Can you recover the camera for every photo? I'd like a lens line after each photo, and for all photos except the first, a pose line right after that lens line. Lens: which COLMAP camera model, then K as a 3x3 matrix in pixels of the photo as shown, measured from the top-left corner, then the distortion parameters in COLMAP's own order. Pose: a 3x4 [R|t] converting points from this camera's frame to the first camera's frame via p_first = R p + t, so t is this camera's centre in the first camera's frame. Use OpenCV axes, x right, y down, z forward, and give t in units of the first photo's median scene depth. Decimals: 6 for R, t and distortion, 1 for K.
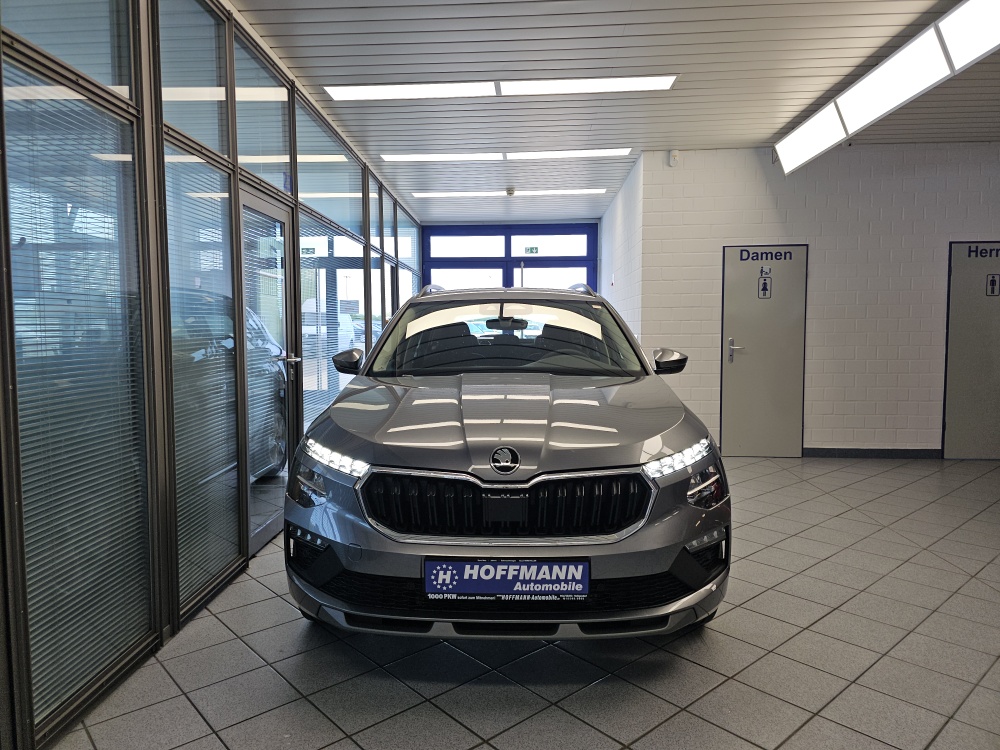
lens RADIAL K [[684.5, 0, 498.4], [0, 684.5, 370.1], [0, 0, 1]] dist [0.055415, -0.069595]
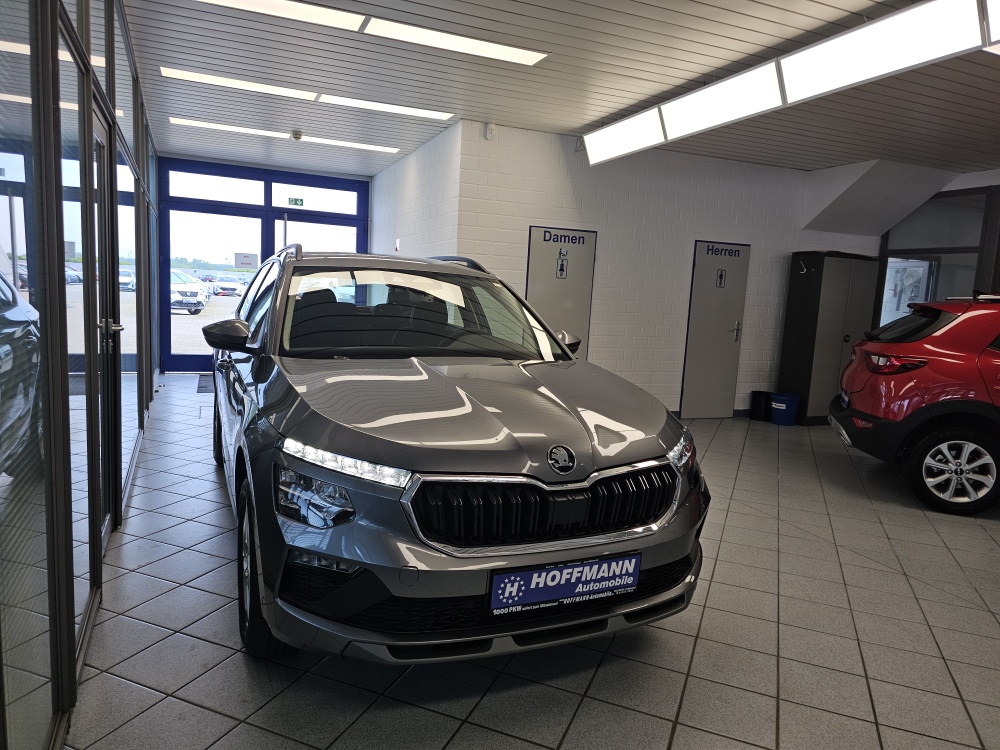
lens RADIAL K [[674.9, 0, 502.7], [0, 674.9, 380.4], [0, 0, 1]] dist [0.086630, -0.113351]
pose [[0.889637, -0.007073, 0.456613, -0.497358], [-0.028611, 0.997052, 0.071189, -0.043293], [-0.455771, -0.076397, 0.886812, 0.214211]]
